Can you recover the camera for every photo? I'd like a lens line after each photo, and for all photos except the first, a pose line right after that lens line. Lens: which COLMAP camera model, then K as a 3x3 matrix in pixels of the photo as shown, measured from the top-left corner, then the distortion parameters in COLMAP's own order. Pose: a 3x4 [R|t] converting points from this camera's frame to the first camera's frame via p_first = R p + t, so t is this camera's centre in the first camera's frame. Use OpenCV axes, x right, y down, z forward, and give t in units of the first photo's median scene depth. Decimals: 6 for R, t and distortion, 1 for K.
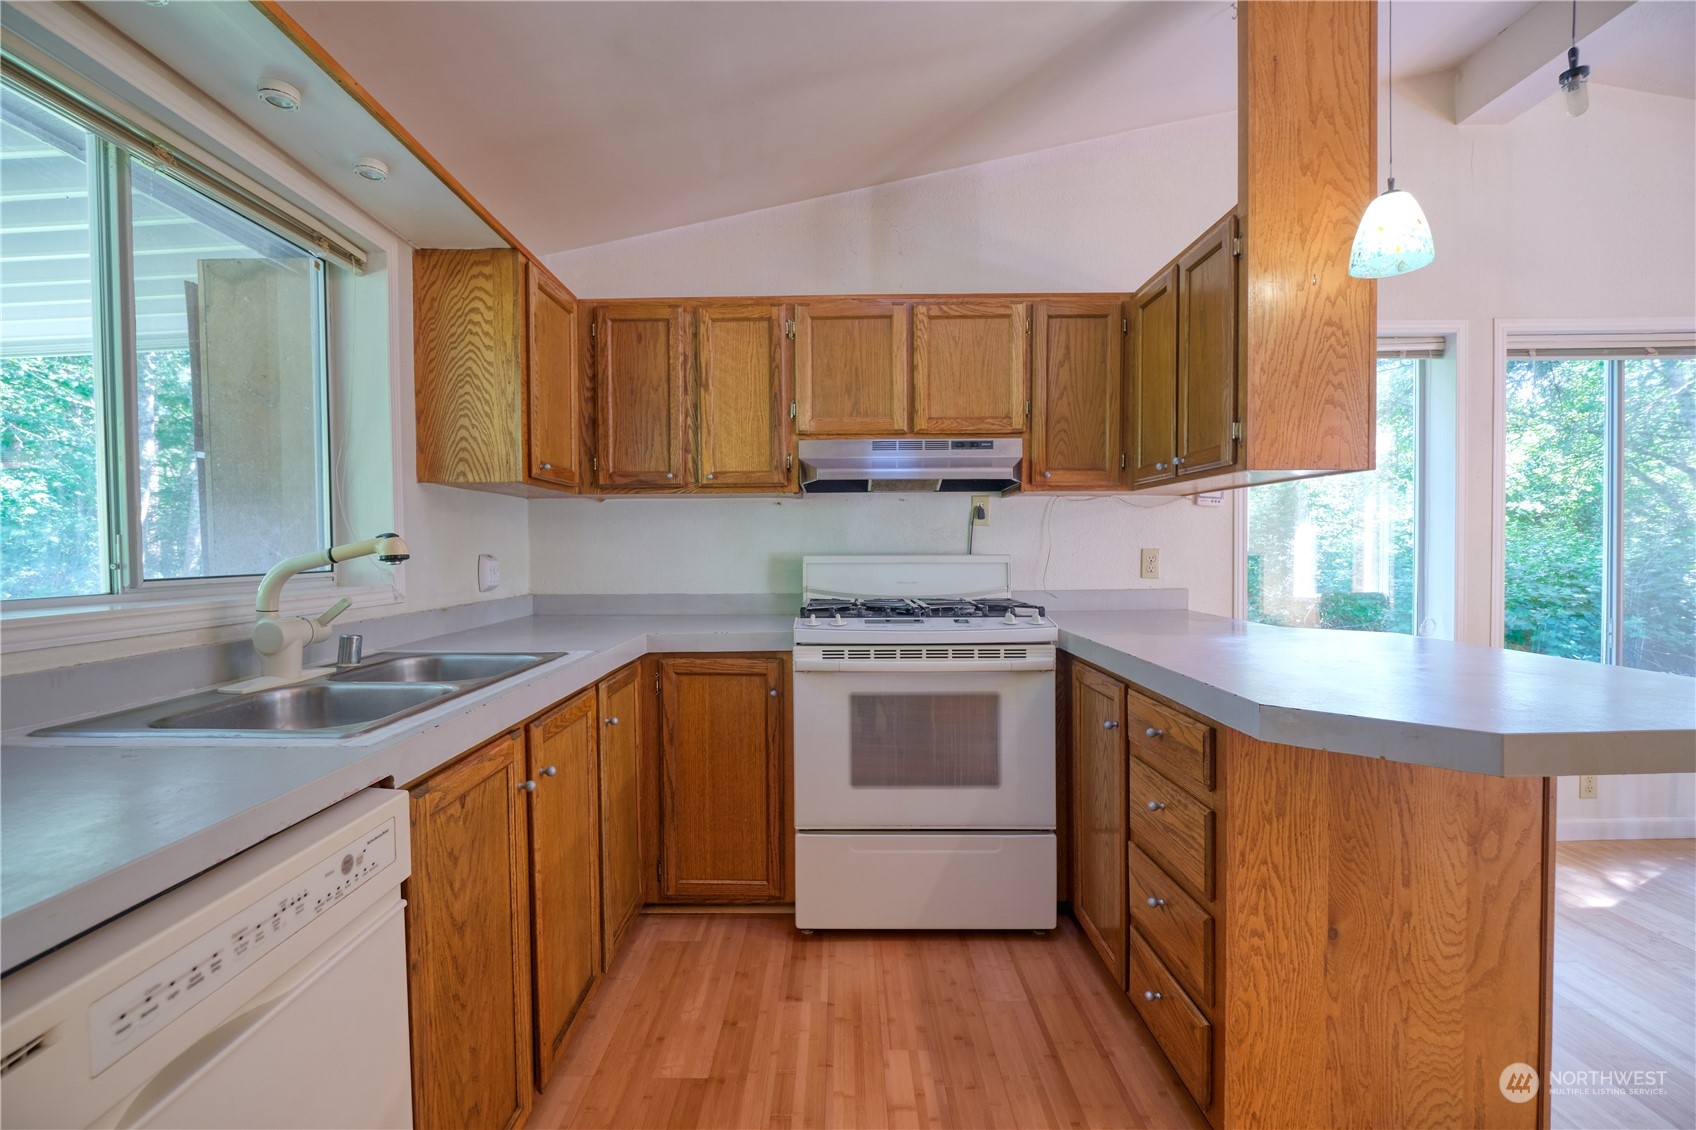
lens RADIAL K [[804.7, 0, 848.0], [0, 804.7, 565.0], [0, 0, 1]] dist [-0.001366, -0.000423]
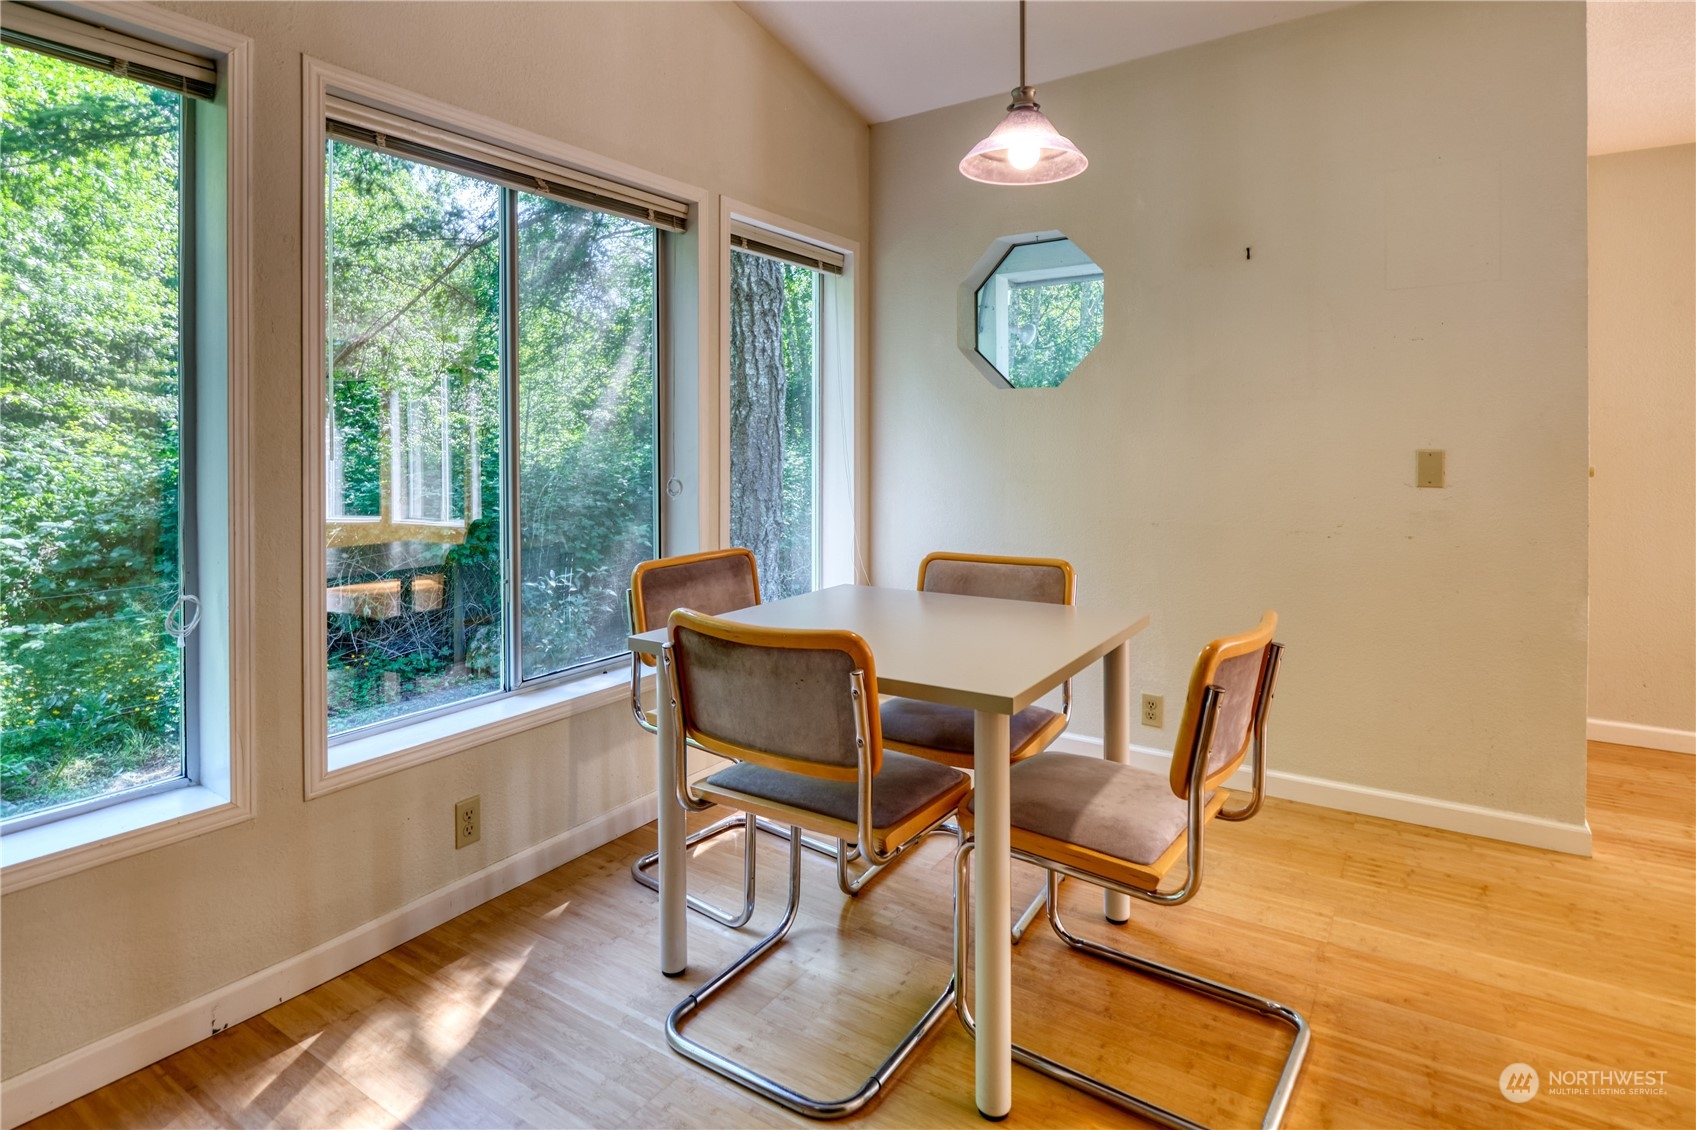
lens RADIAL K [[804.7, 0, 848.0], [0, 804.7, 565.0], [0, 0, 1]] dist [-0.001366, -0.000423]
pose [[0.578357, -0.112299, 0.808018, 0.524117], [0.015073, 0.991782, 0.127050, -0.014152], [-0.815645, -0.061301, 0.575296, 0.335928]]
